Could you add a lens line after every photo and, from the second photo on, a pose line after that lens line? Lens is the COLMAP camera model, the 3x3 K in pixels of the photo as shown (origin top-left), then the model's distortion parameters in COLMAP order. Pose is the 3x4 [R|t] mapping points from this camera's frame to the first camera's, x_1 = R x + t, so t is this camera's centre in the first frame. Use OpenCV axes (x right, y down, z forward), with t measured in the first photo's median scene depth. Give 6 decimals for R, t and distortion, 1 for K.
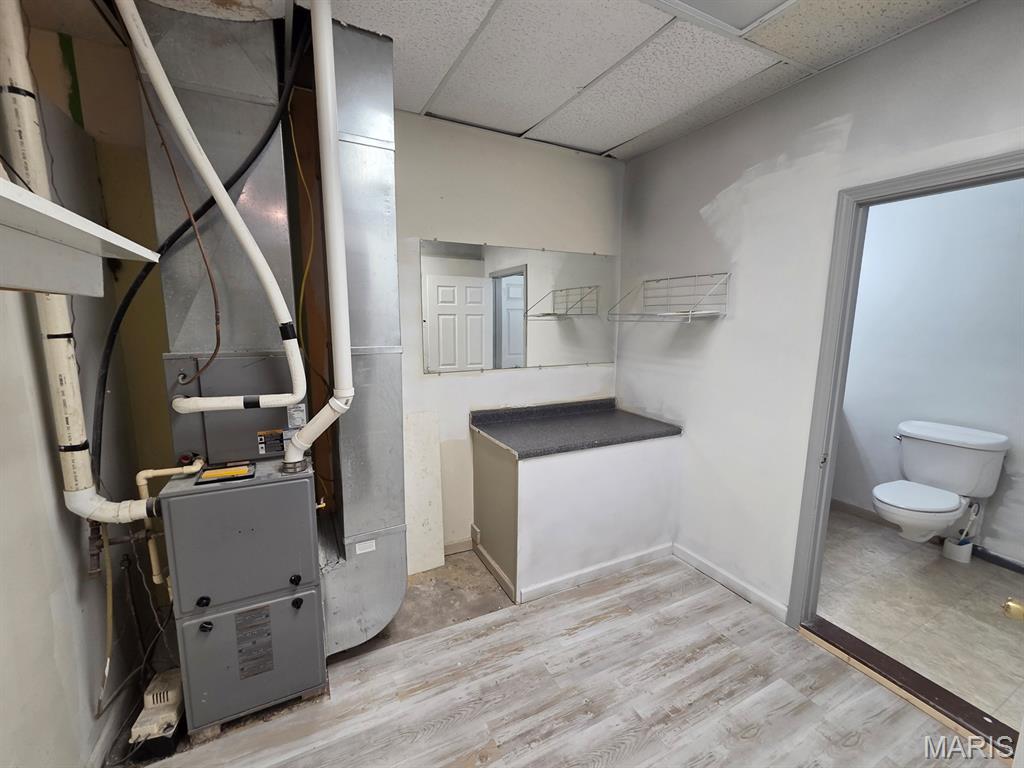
lens RADIAL K [[420.3, 0, 507.9], [0, 420.3, 382.5], [0, 0, 1]] dist [0.002021, -0.000030]
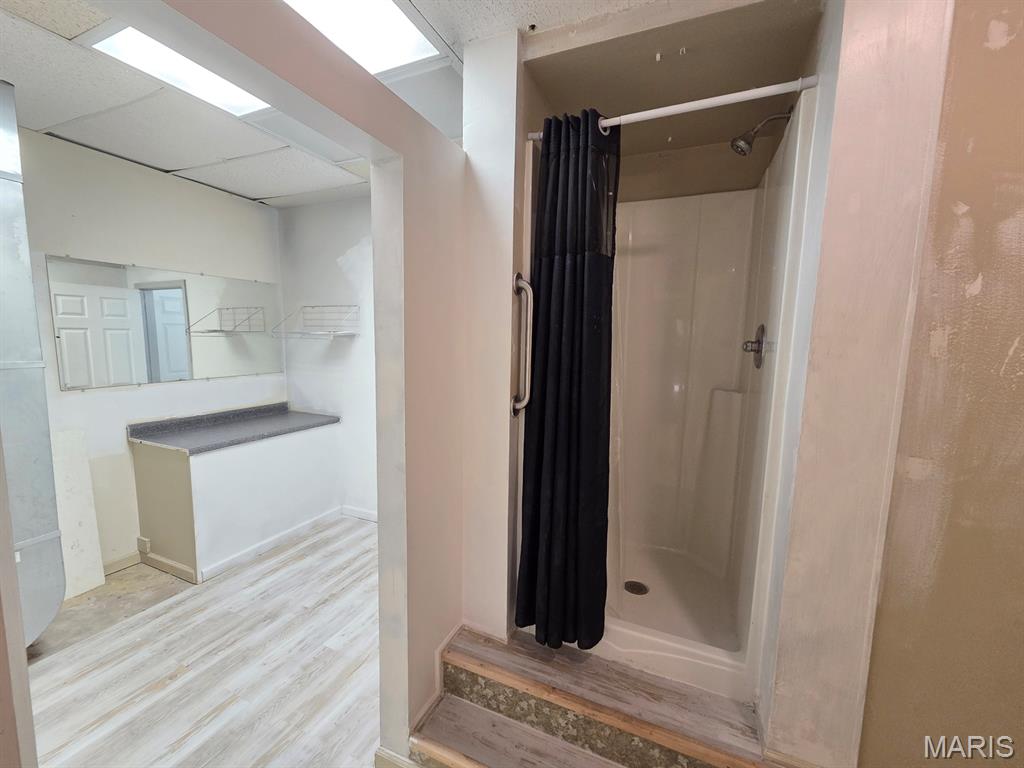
lens RADIAL K [[420.3, 0, 505.1], [0, 420.3, 385.1], [0, 0, 1]] dist [0.002021, -0.000030]
pose [[0.777344, -0.065279, 0.625679, -0.010265], [0.084170, 0.996451, -0.000610, 0.054078], [-0.623419, 0.053137, 0.780080, -0.409087]]
